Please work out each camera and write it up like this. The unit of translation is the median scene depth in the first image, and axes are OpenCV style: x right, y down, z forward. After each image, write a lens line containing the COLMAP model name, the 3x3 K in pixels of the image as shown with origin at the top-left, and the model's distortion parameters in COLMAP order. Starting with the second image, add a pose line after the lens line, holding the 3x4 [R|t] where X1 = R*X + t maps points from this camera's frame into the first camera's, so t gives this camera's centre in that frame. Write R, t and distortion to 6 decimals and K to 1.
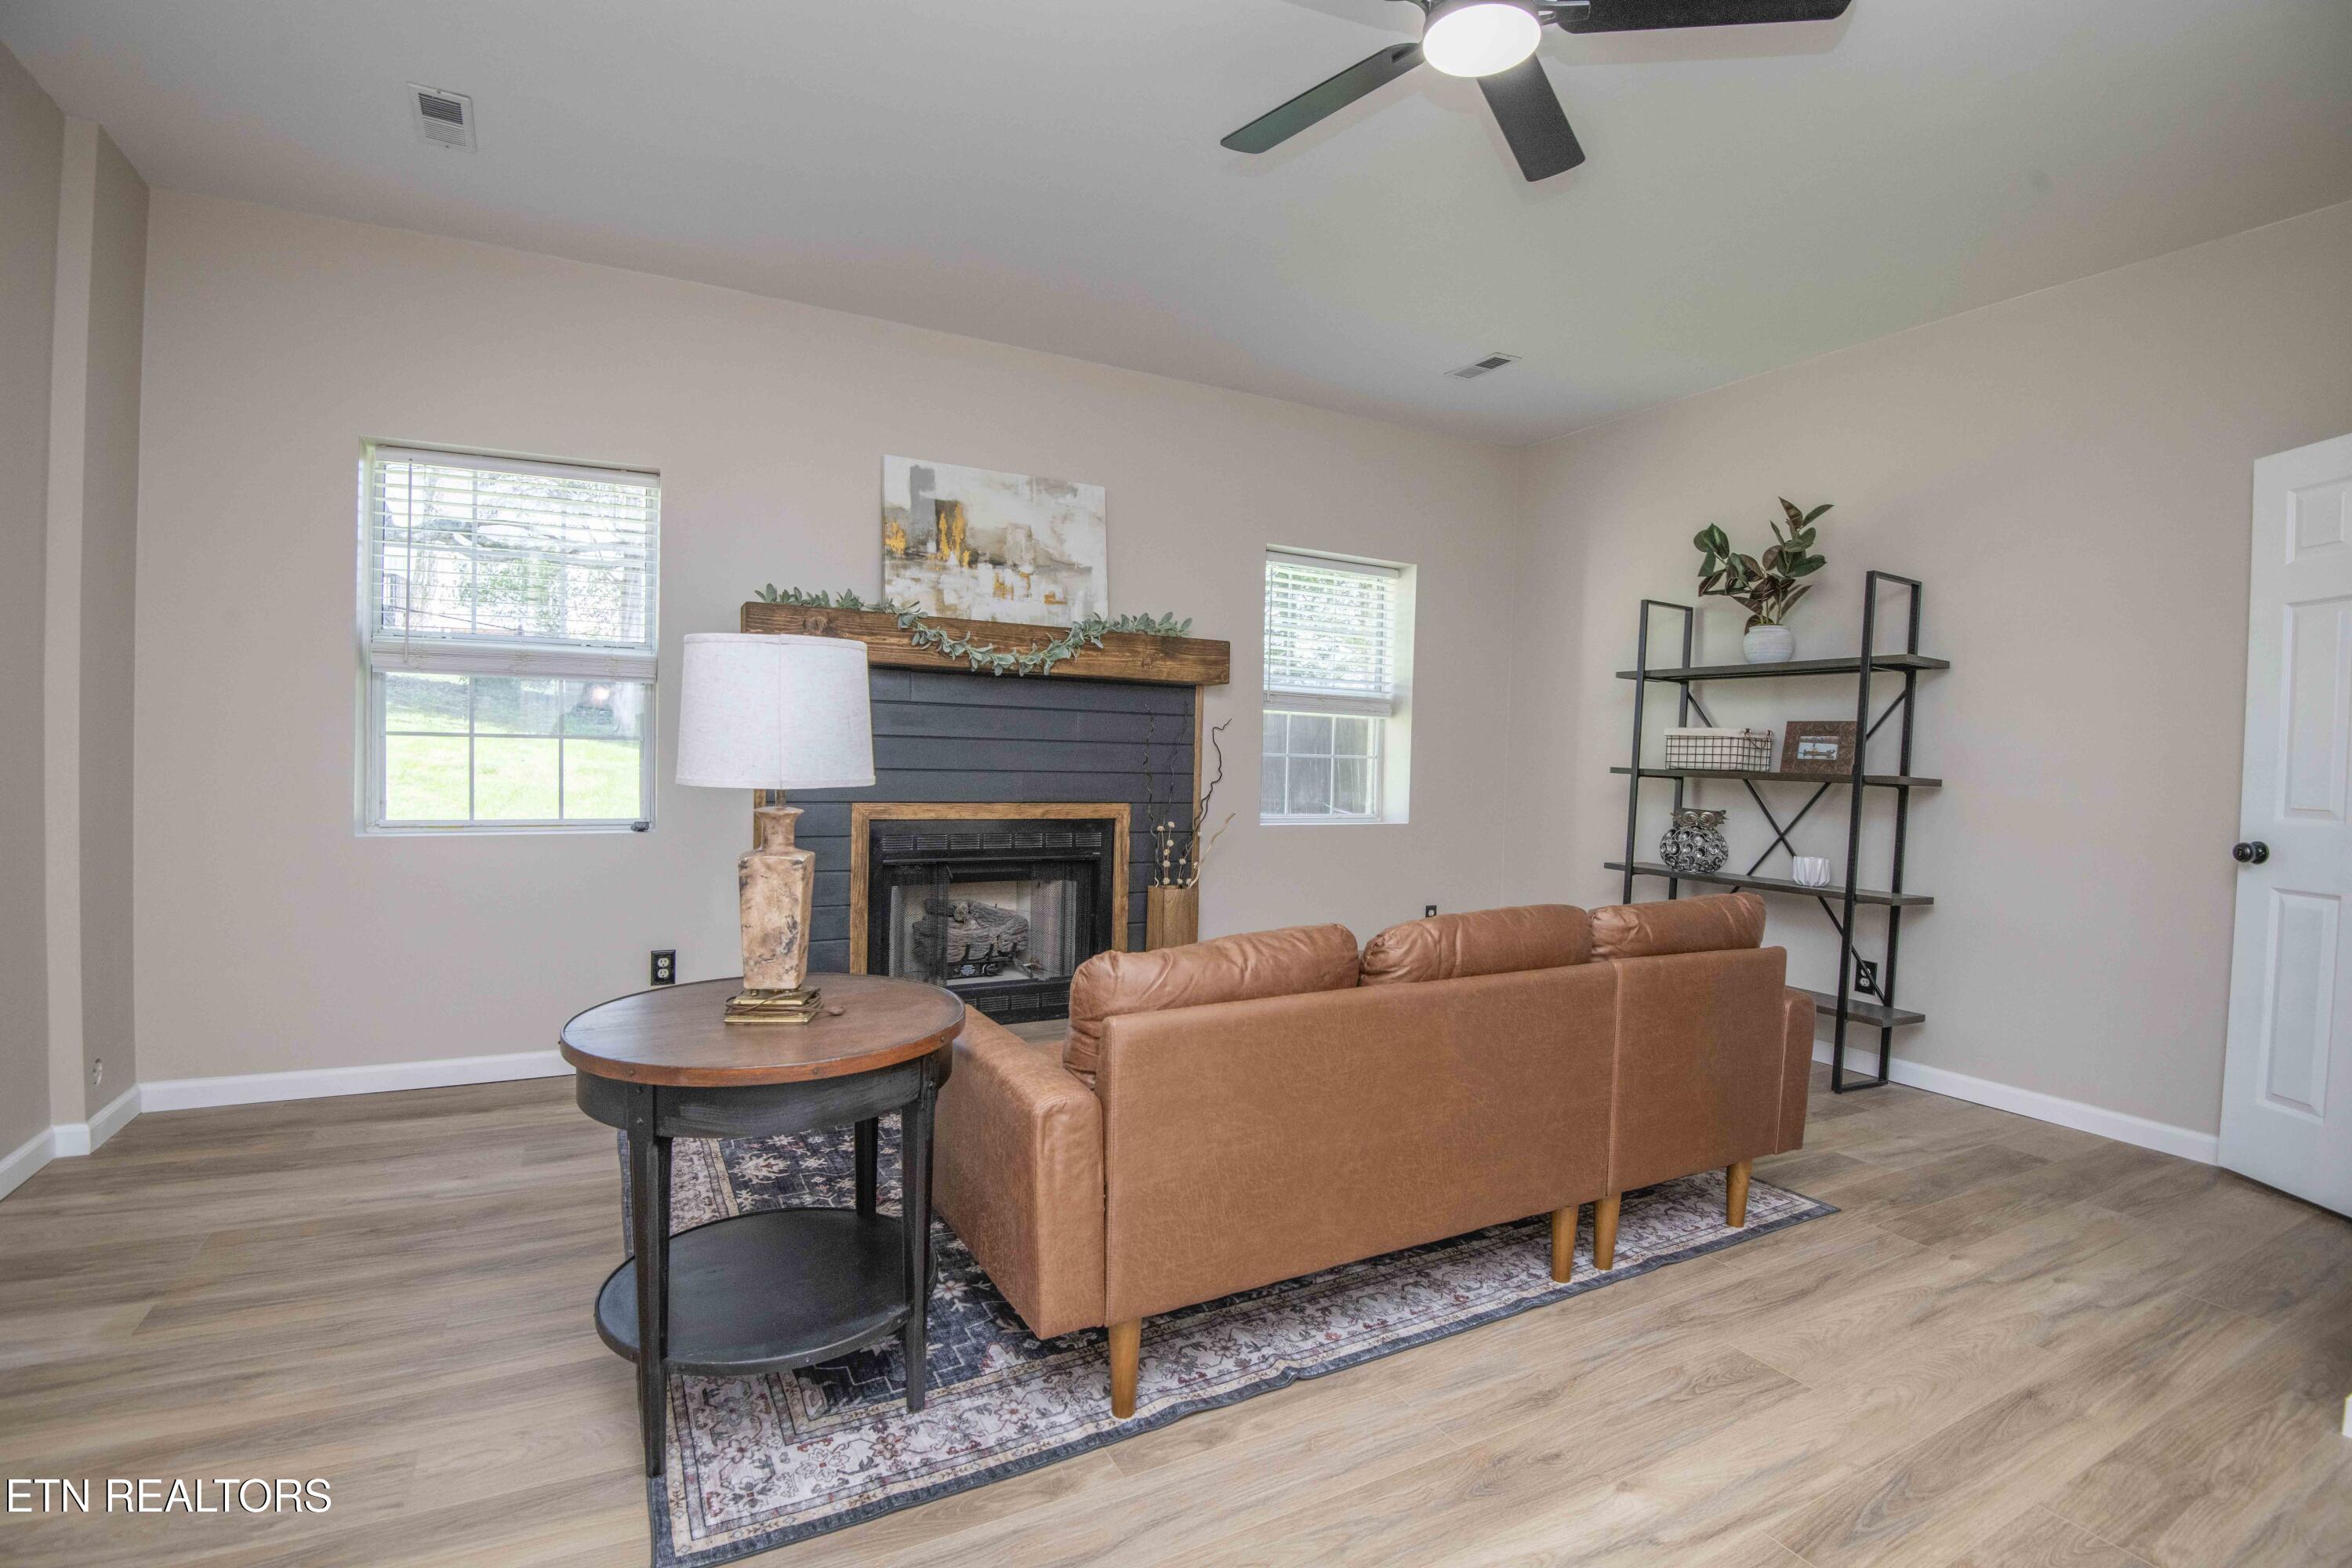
lens RADIAL K [[1084.4, 0, 1184.7], [0, 1084.4, 782.9], [0, 0, 1]] dist [-0.004650, -0.024716]
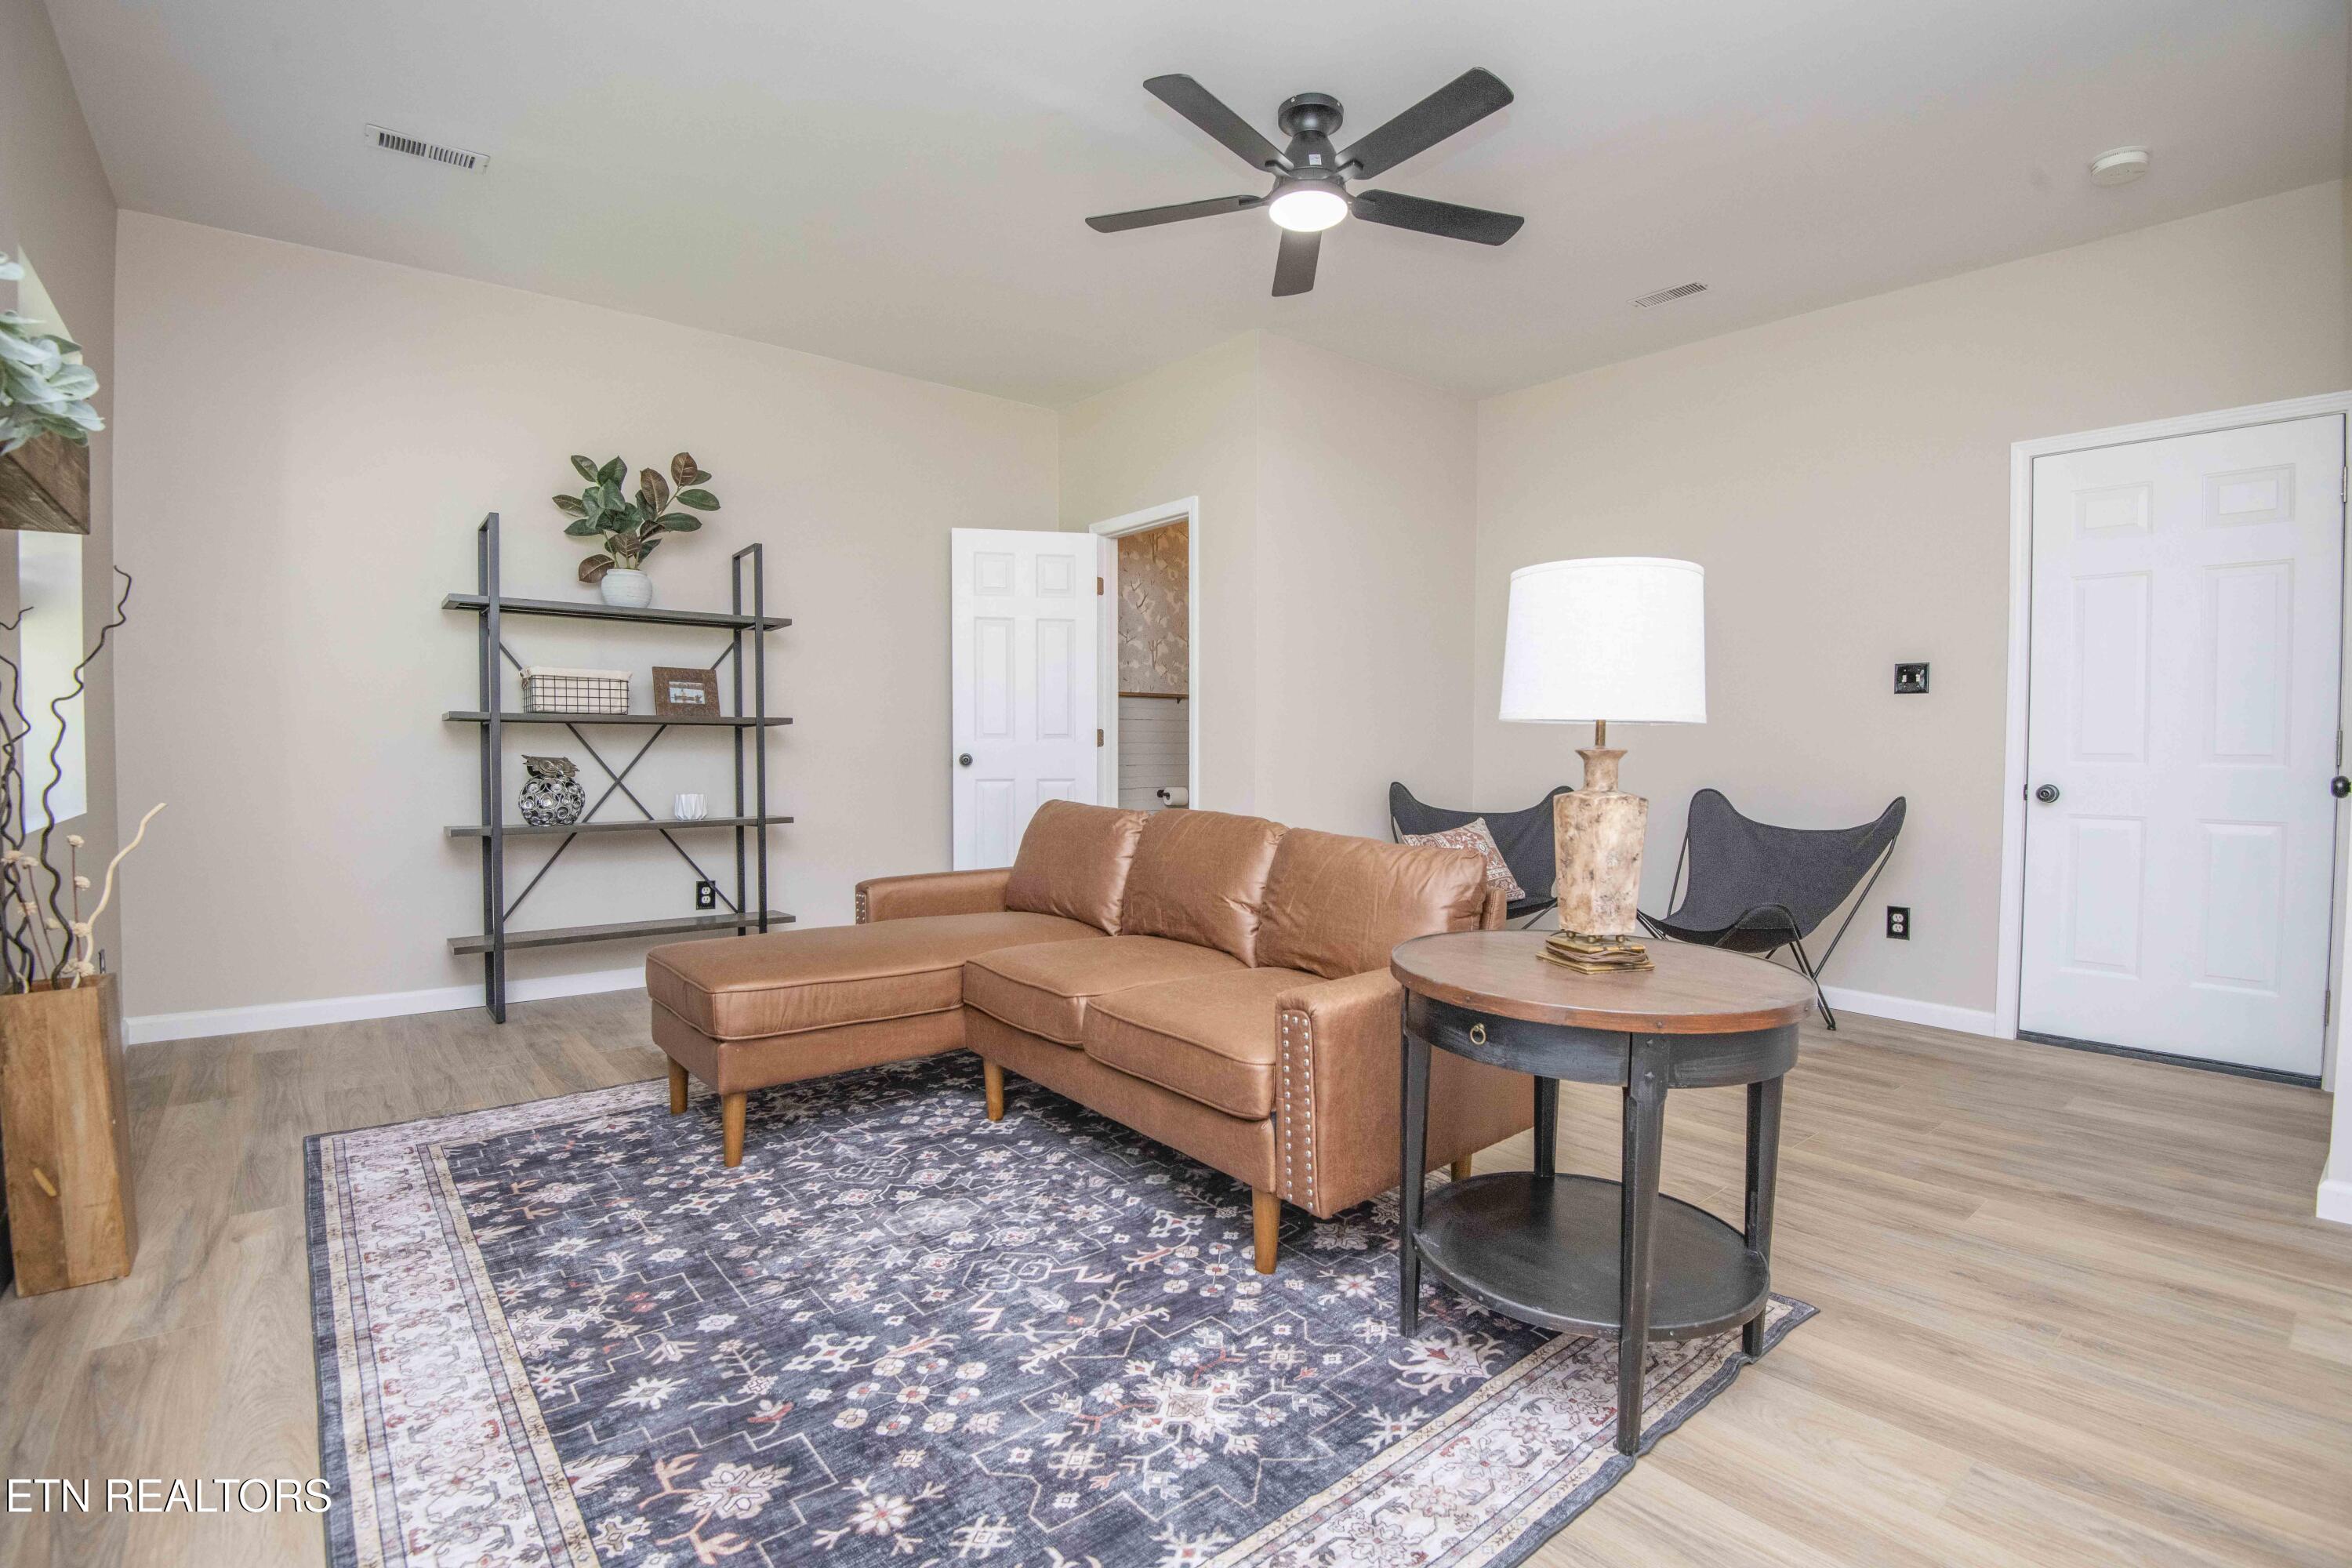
lens RADIAL K [[1066.8, 0, 1186.9], [0, 1066.8, 791.5], [0, 0, 1]] dist [-0.011589, -0.021886]
pose [[-0.194324, -0.070788, 0.978380, -0.548814], [0.013062, 0.997118, 0.074738, -0.006697], [-0.980850, 0.027303, -0.192840, 0.691822]]
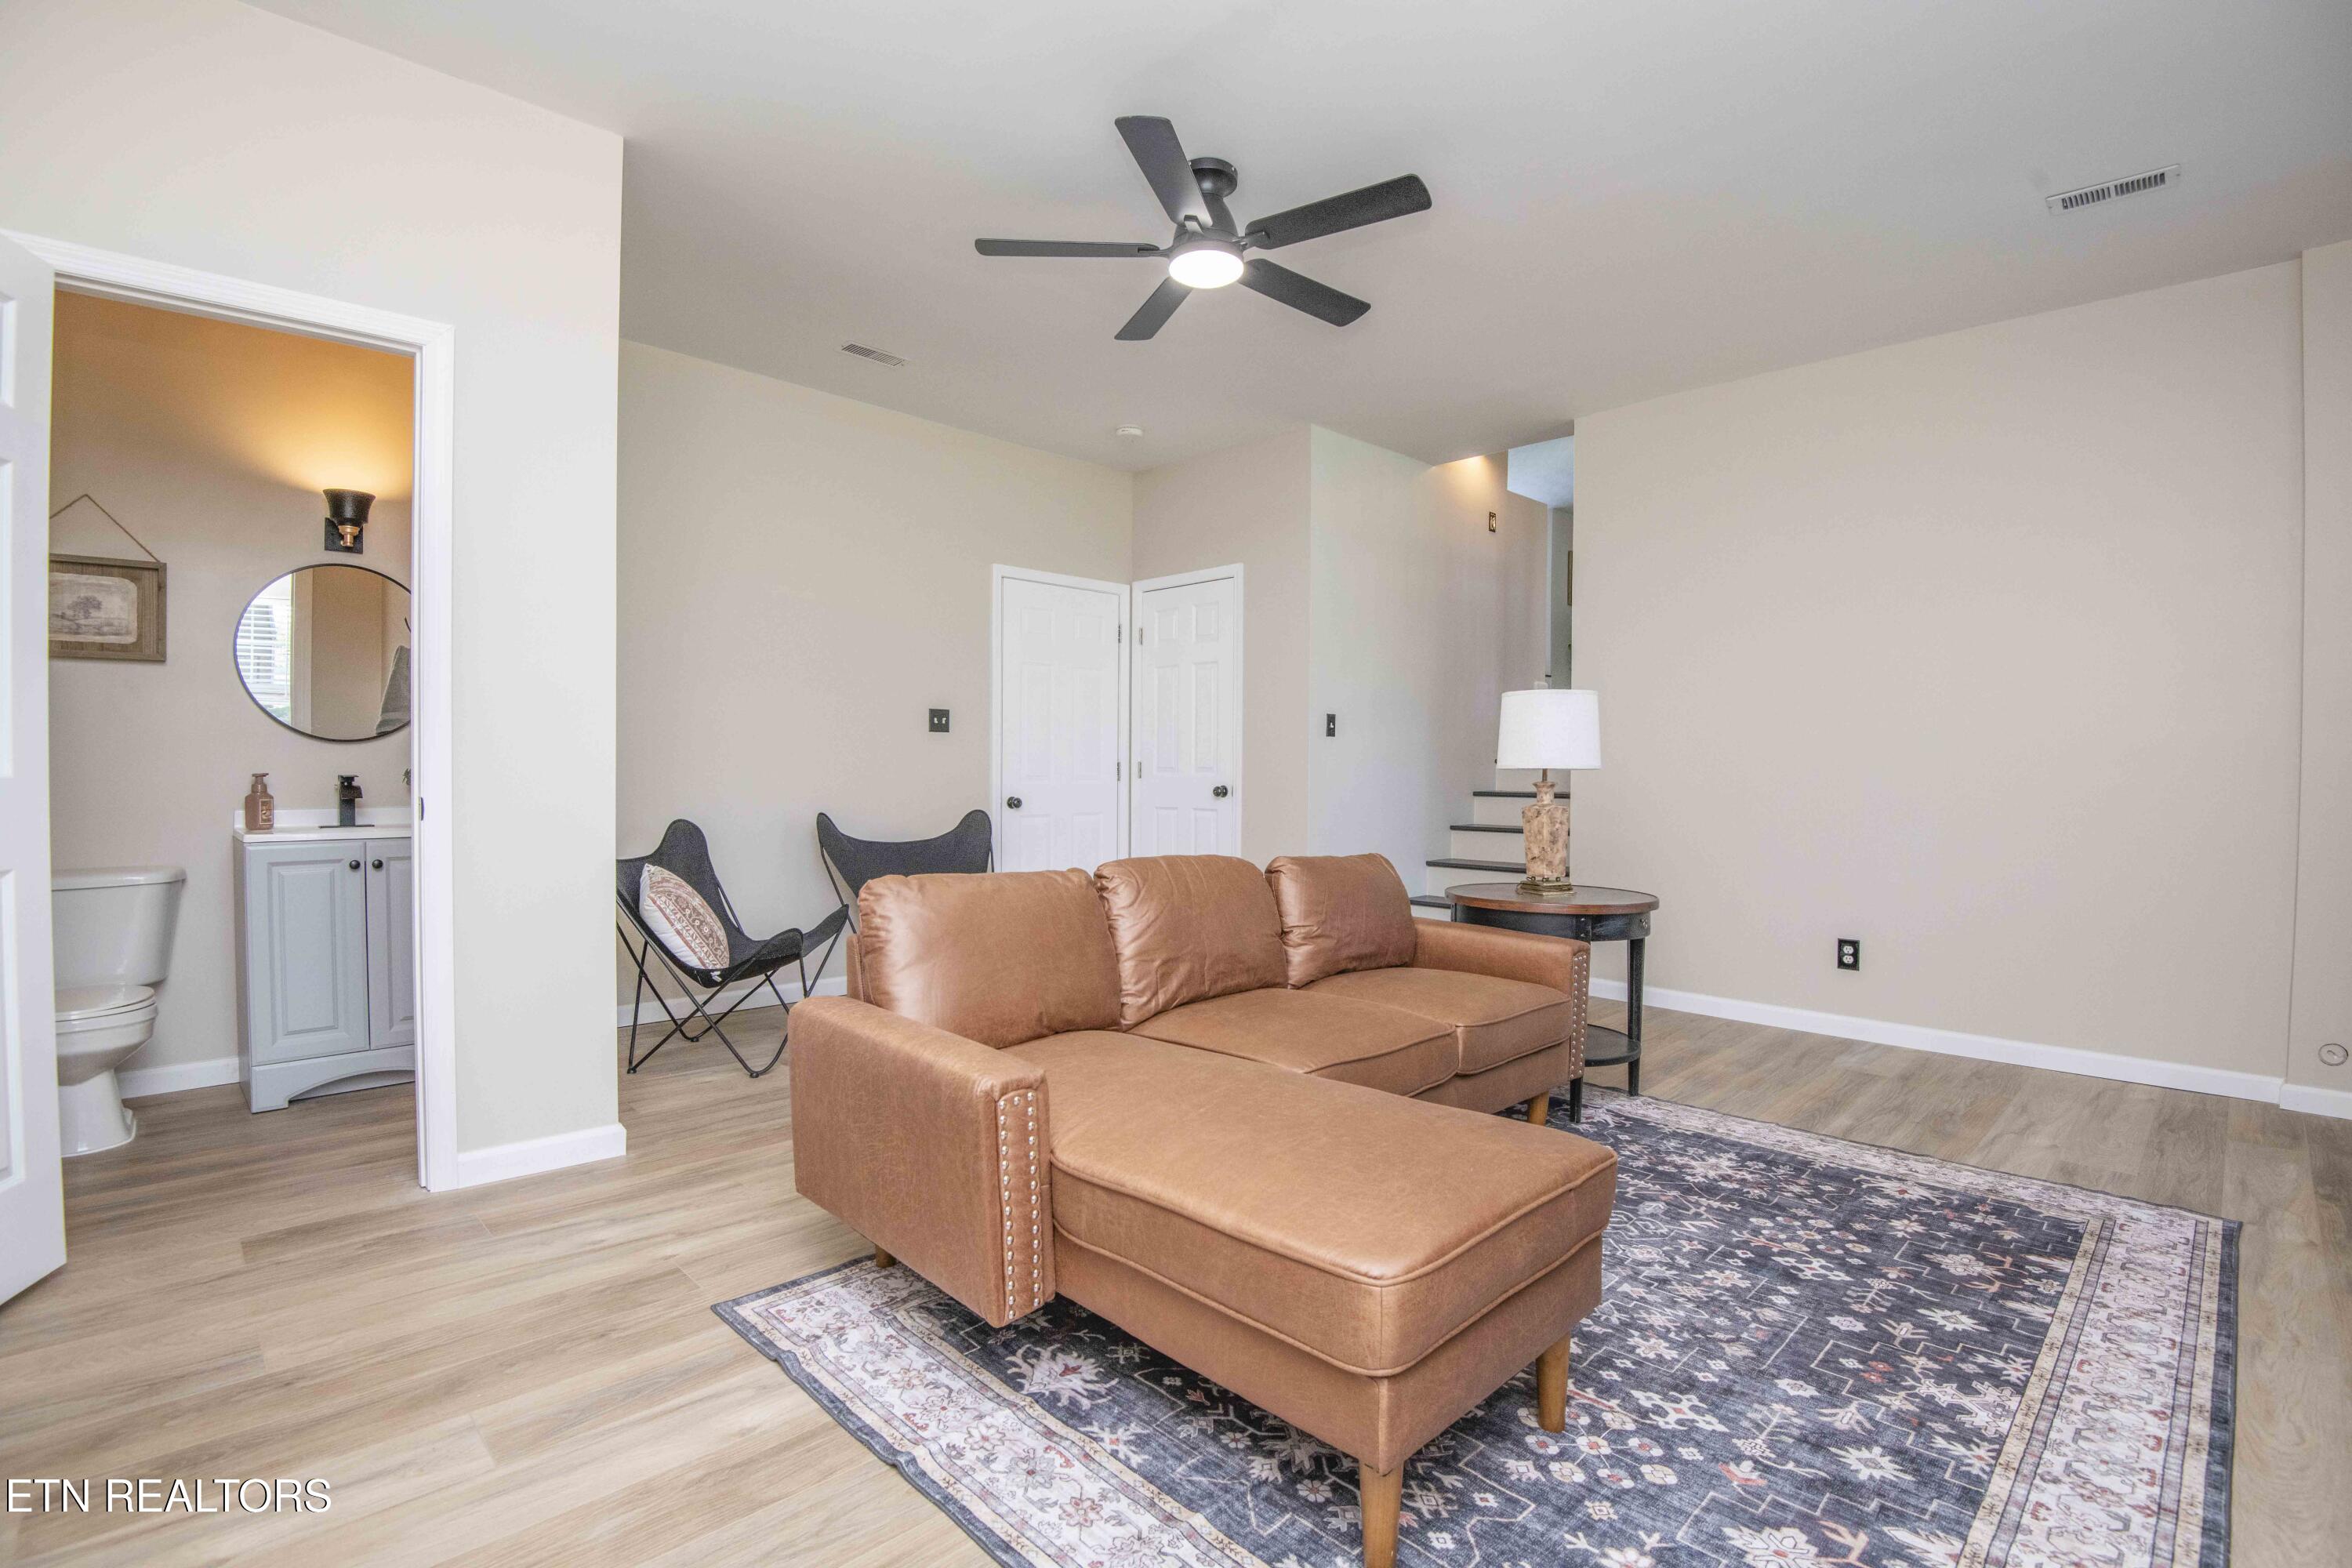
lens RADIAL K [[1089.9, 0, 1185.1], [0, 1089.9, 776.4], [0, 0, 1]] dist [-0.007086, -0.019126]
pose [[-0.960948, -0.030012, -0.275098, 0.333159], [-0.037459, 0.999059, 0.021856, -0.002865], [0.274183, 0.031307, -0.961168, 1.183659]]
